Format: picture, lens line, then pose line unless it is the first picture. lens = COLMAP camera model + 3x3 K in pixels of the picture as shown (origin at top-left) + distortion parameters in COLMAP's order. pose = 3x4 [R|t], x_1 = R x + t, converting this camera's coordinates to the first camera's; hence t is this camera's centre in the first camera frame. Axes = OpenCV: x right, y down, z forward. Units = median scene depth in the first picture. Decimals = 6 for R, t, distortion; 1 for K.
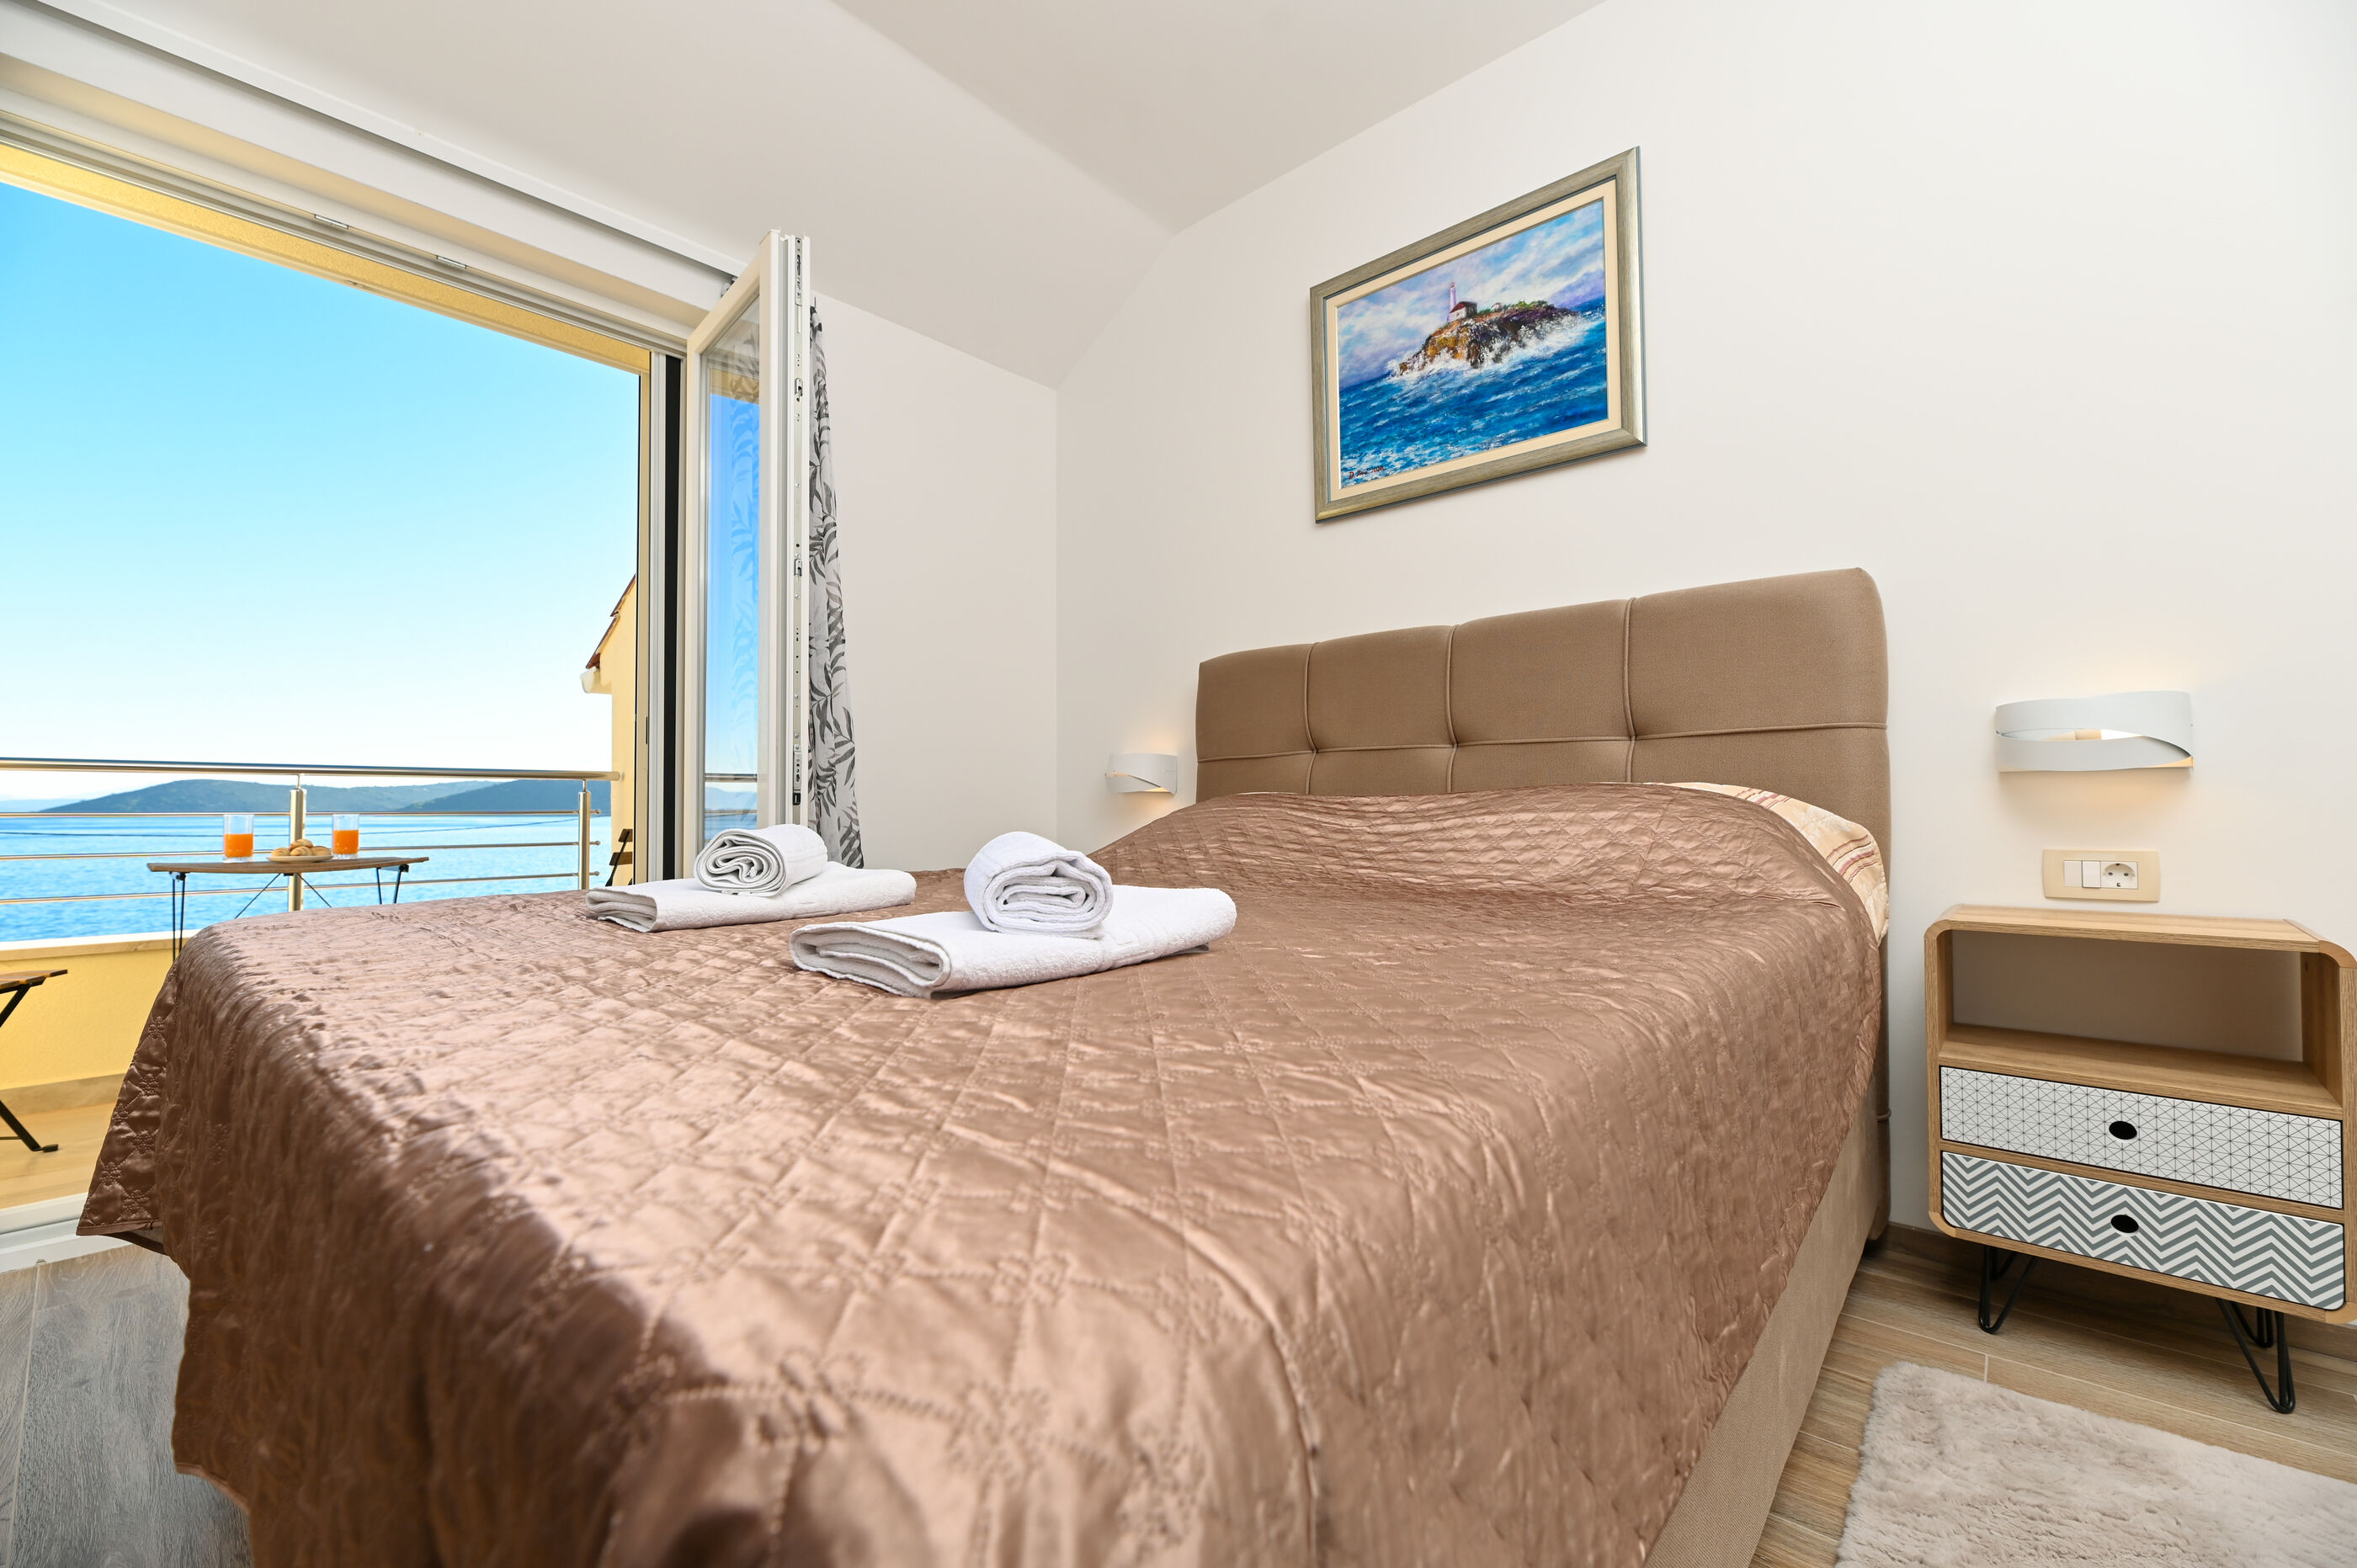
lens RADIAL K [[946.8, 0, 1178.3], [0, 946.8, 783.7], [0, 0, 1]] dist [-0.000406, -0.004111]
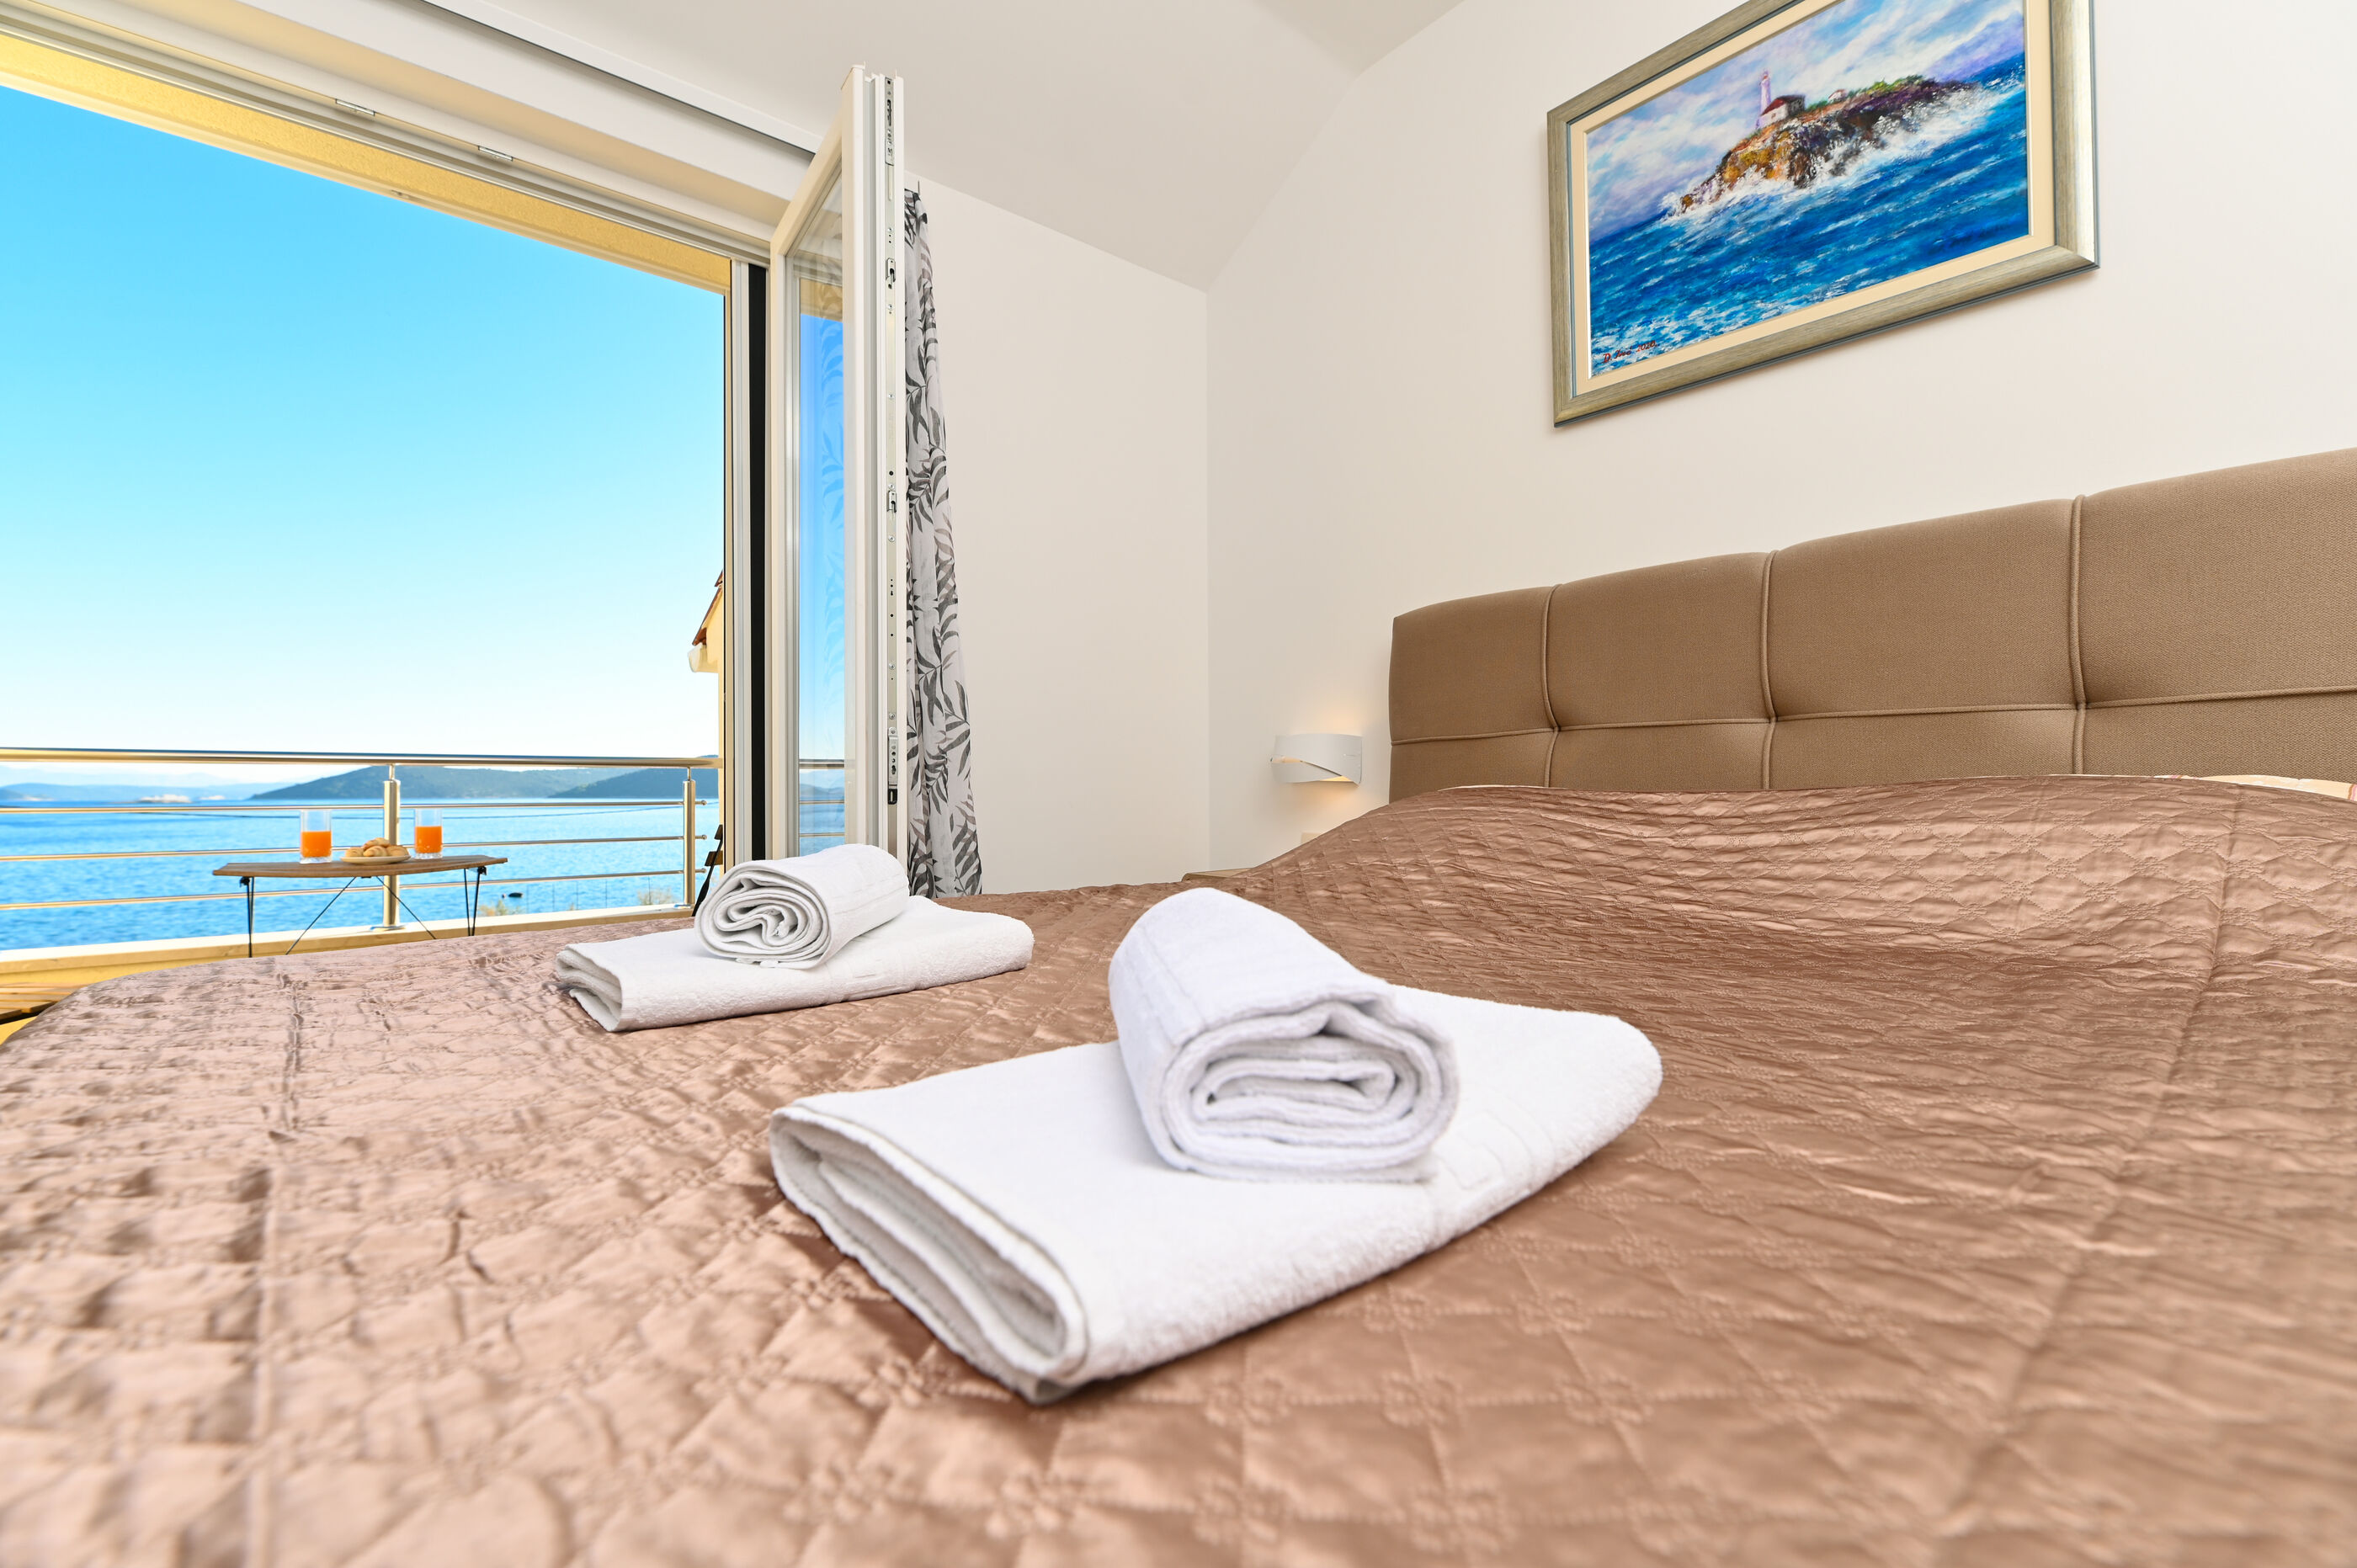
lens RADIAL K [[1013.5, 0, 1186.7], [0, 1013.5, 780.0], [0, 0, 1]] dist [-0.001963, -0.000575]
pose [[0.990931, -0.002521, -0.134351, -0.041992], [0.004614, 0.999873, 0.015271, -0.008124], [0.134296, -0.015752, 0.990816, 0.175151]]
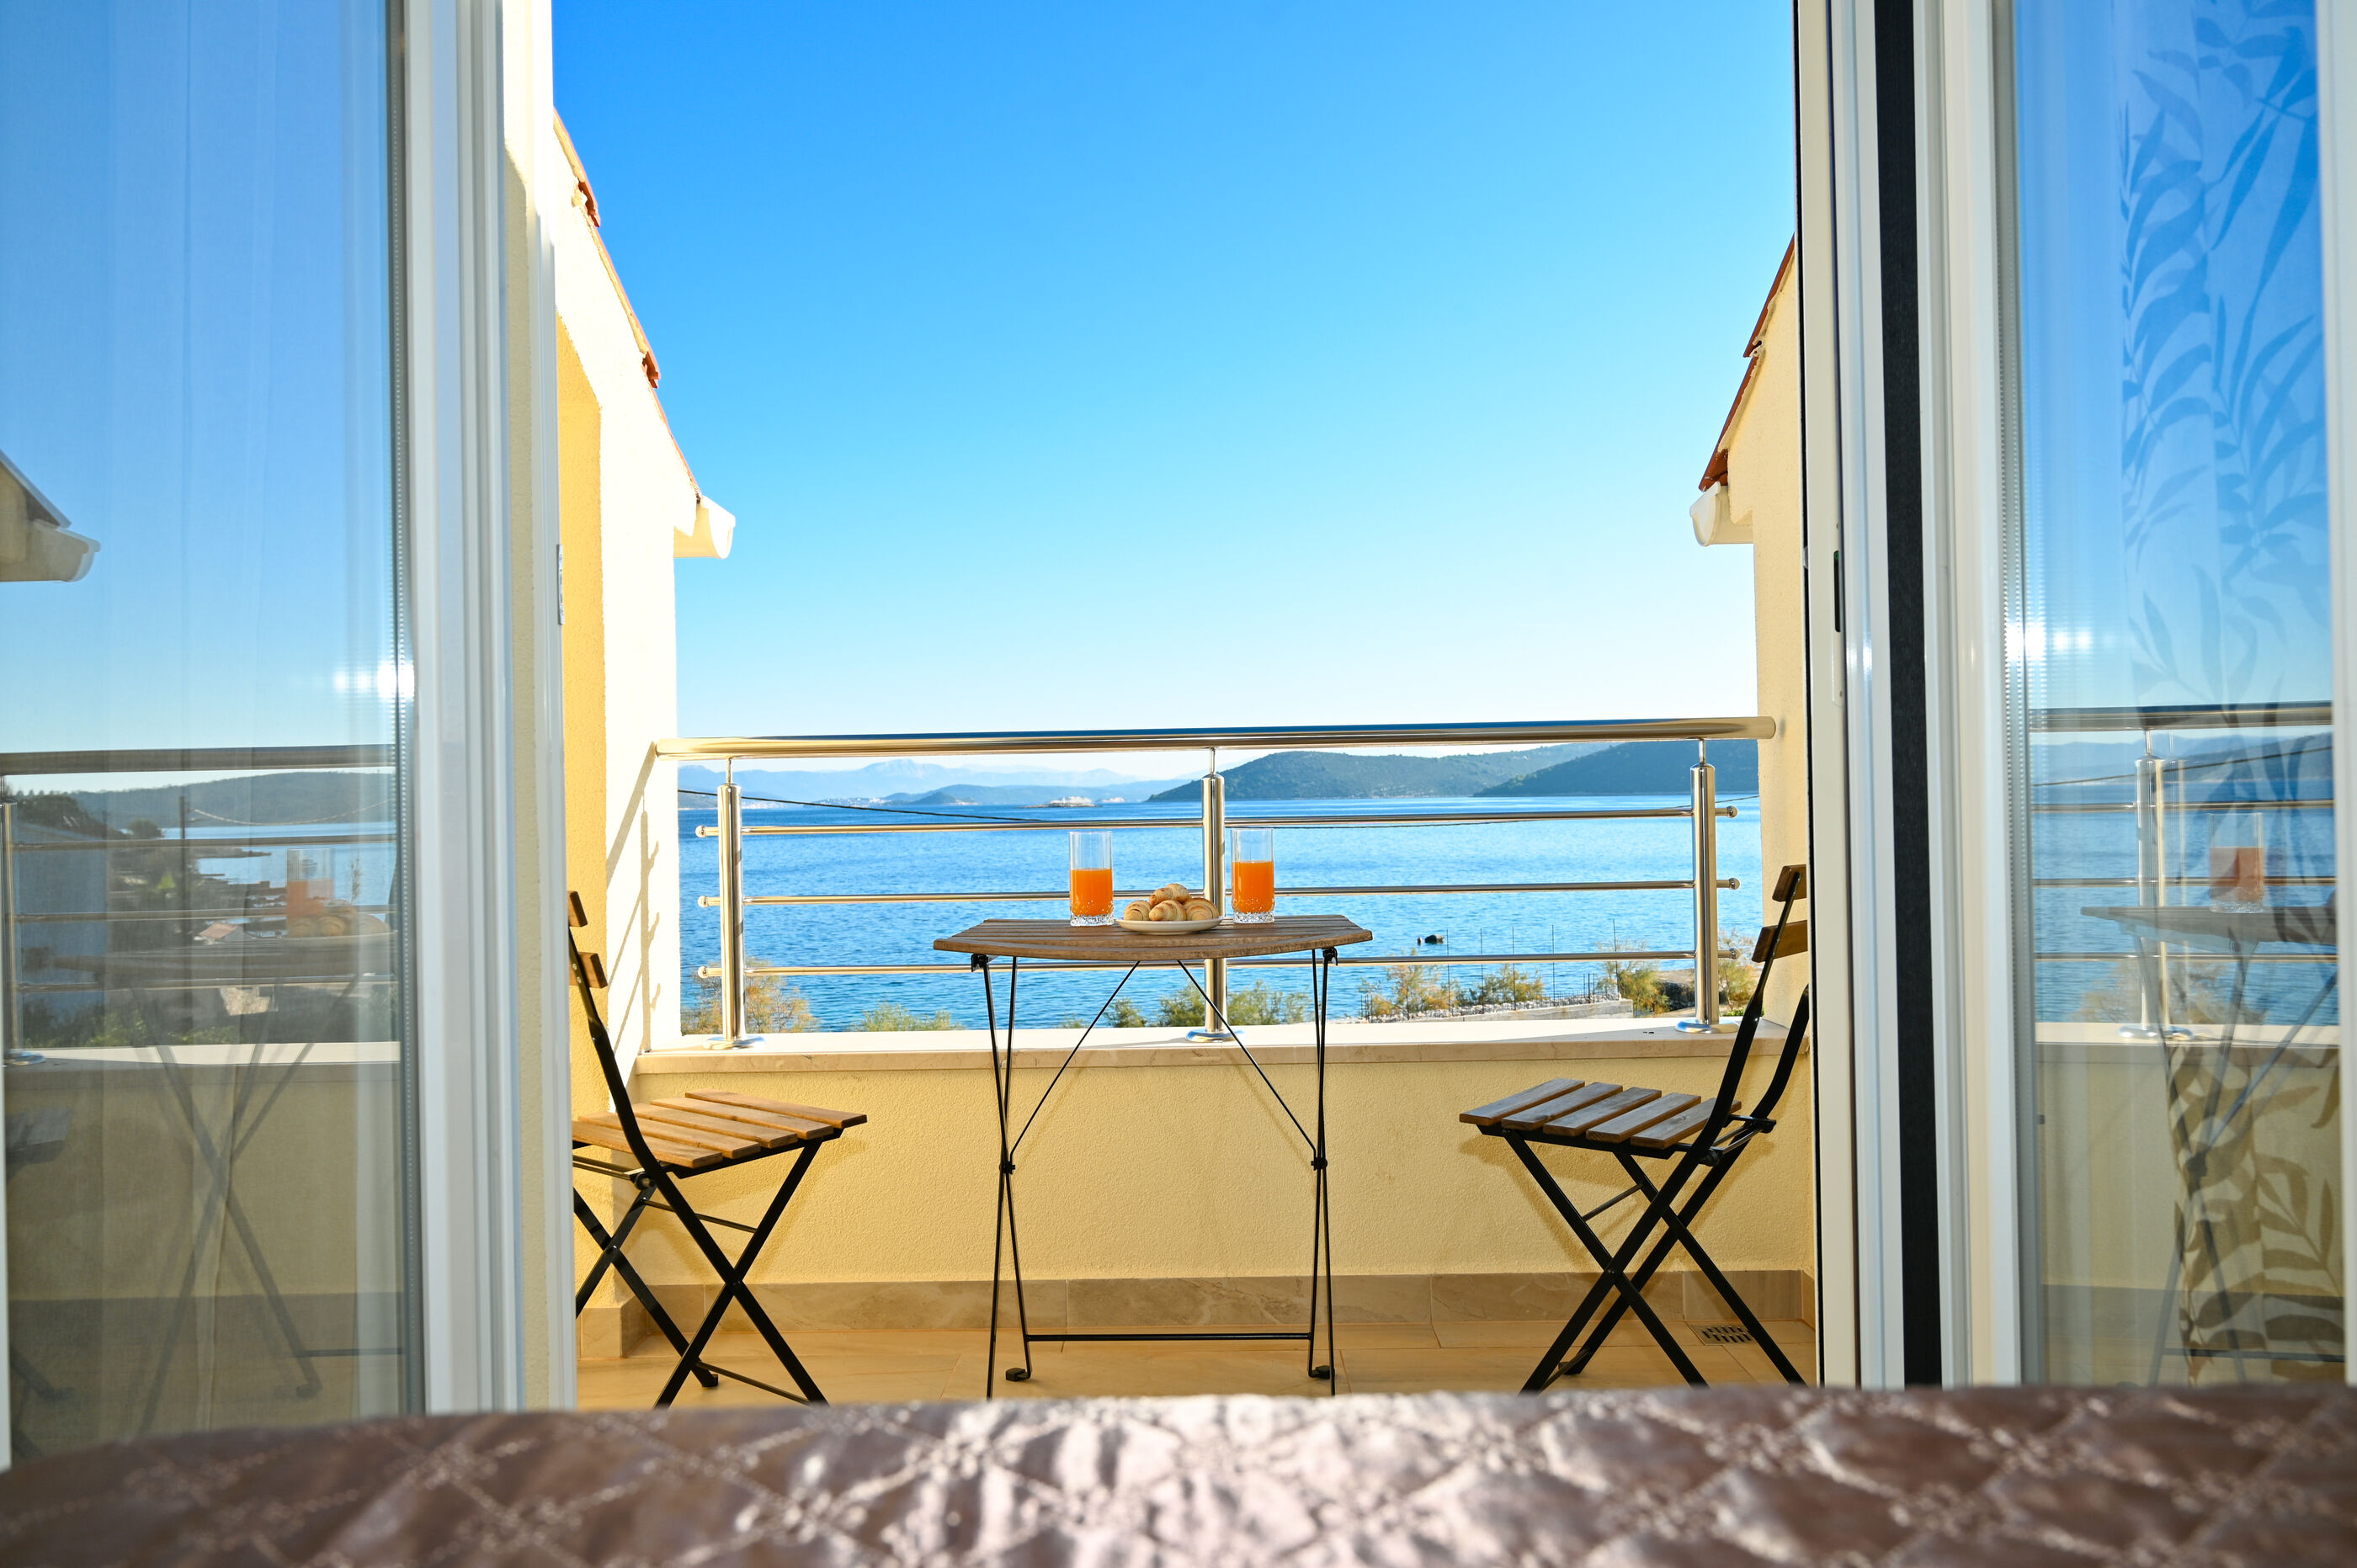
lens RADIAL K [[1779.7, 0, 1179.0], [0, 1779.7, 781.8], [0, 0, 1]] dist [0.000766, 0.000369]
pose [[0.651263, -0.013616, -0.758730, -0.277765], [0.034624, 0.999331, 0.011786, -0.004118], [0.758062, -0.033946, 0.651299, 0.483774]]
